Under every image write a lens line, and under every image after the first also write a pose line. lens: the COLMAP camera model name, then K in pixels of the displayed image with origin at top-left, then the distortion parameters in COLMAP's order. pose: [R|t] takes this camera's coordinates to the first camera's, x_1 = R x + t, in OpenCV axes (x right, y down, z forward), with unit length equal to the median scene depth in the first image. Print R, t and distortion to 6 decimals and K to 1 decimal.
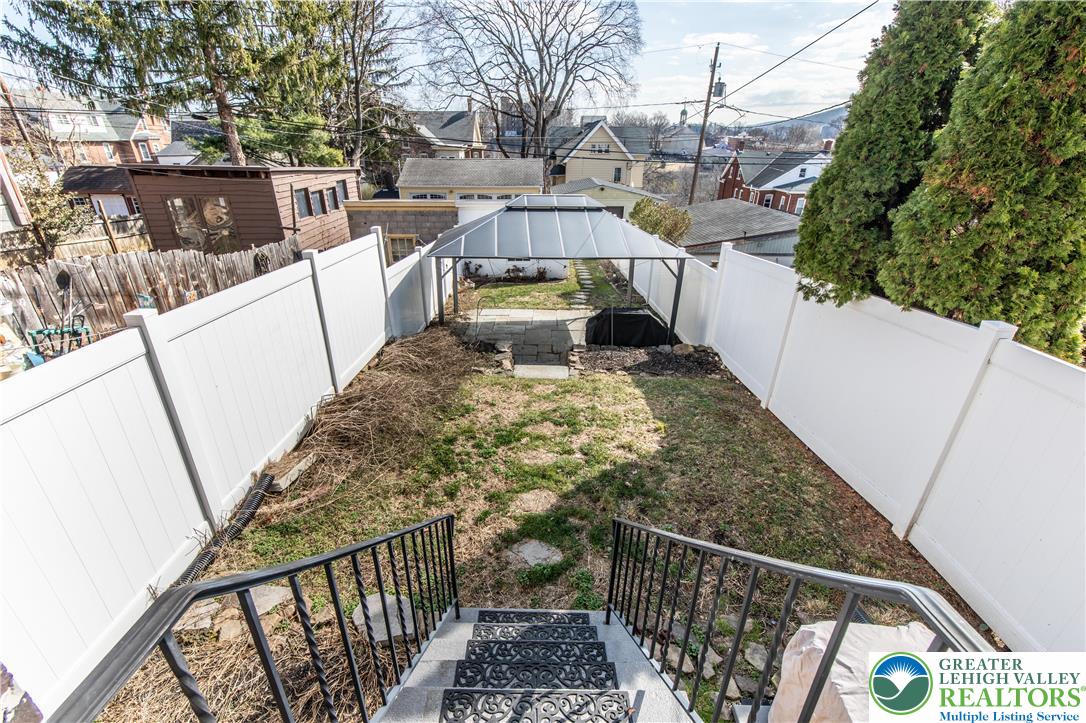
lens RADIAL K [[465.9, 0, 534.7], [0, 465.9, 359.9], [0, 0, 1]] dist [0.000684, -0.000454]
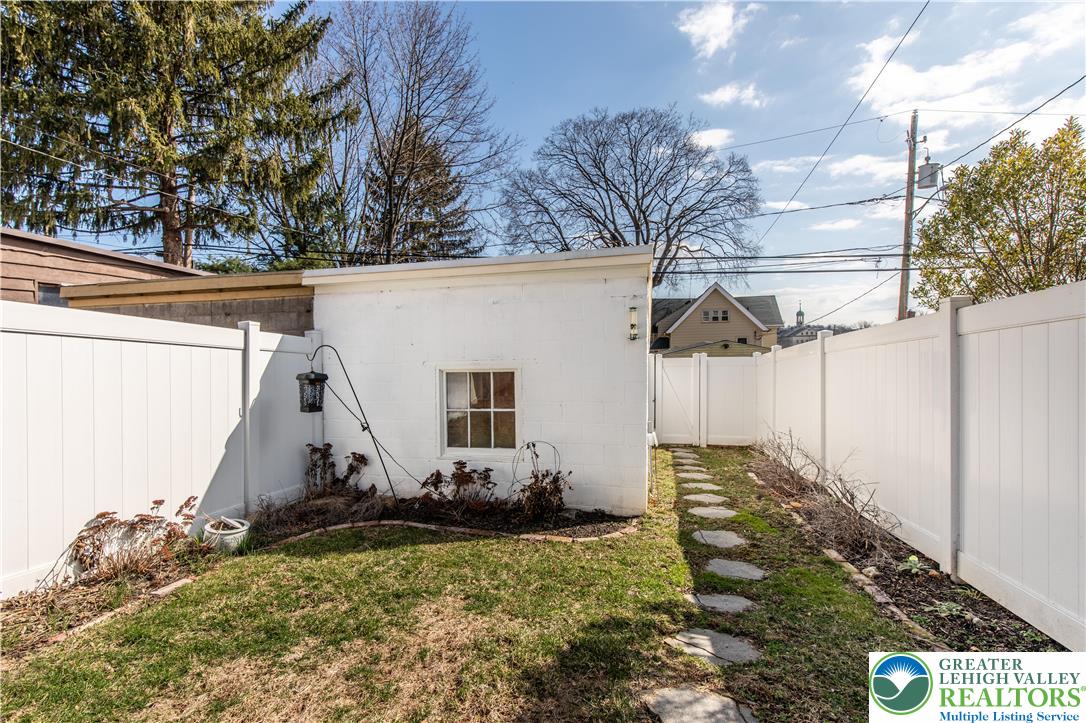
lens RADIAL K [[465.9, 0, 540.3], [0, 465.9, 367.3], [0, 0, 1]] dist [0.000684, -0.000454]
pose [[0.974910, -0.008544, -0.222436, 0.049243], [-0.078816, 0.921281, -0.380828, -0.098981], [0.208180, 0.388805, 0.897492, 0.478759]]
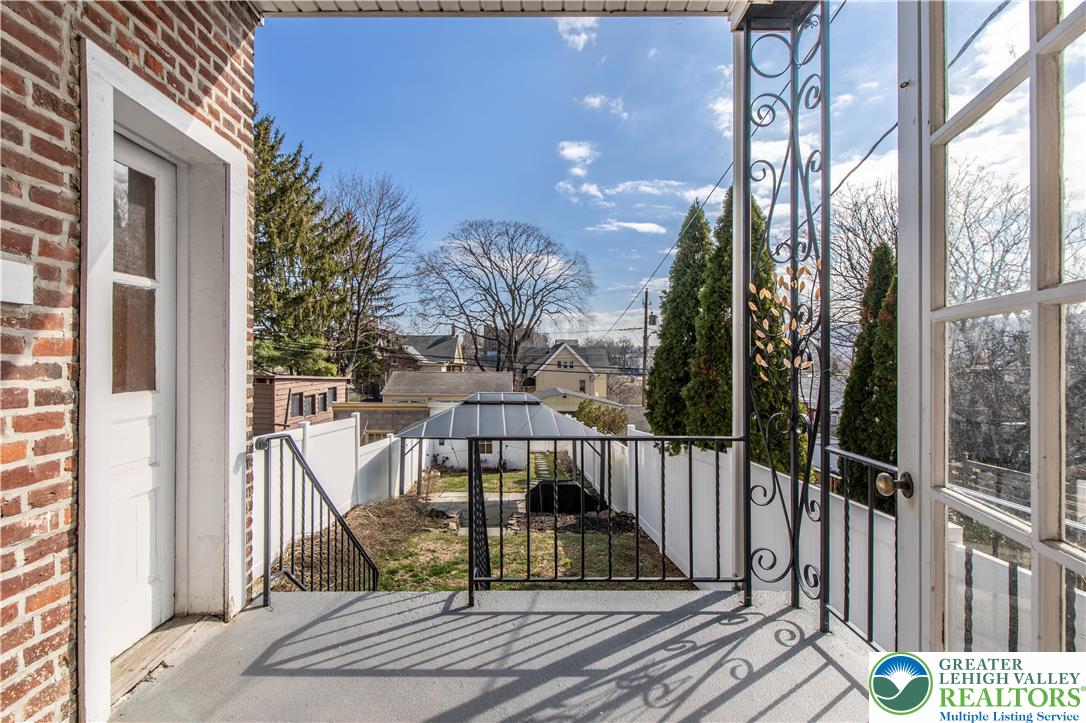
lens RADIAL K [[465.9, 0, 526.6], [0, 465.9, 366.2], [0, 0, 1]] dist [0.000684, -0.000454]
pose [[0.999644, -0.000075, 0.026697, 0.028126], [0.011079, 0.910974, -0.412315, 0.038630], [-0.024289, 0.412464, 0.910650, -0.069259]]
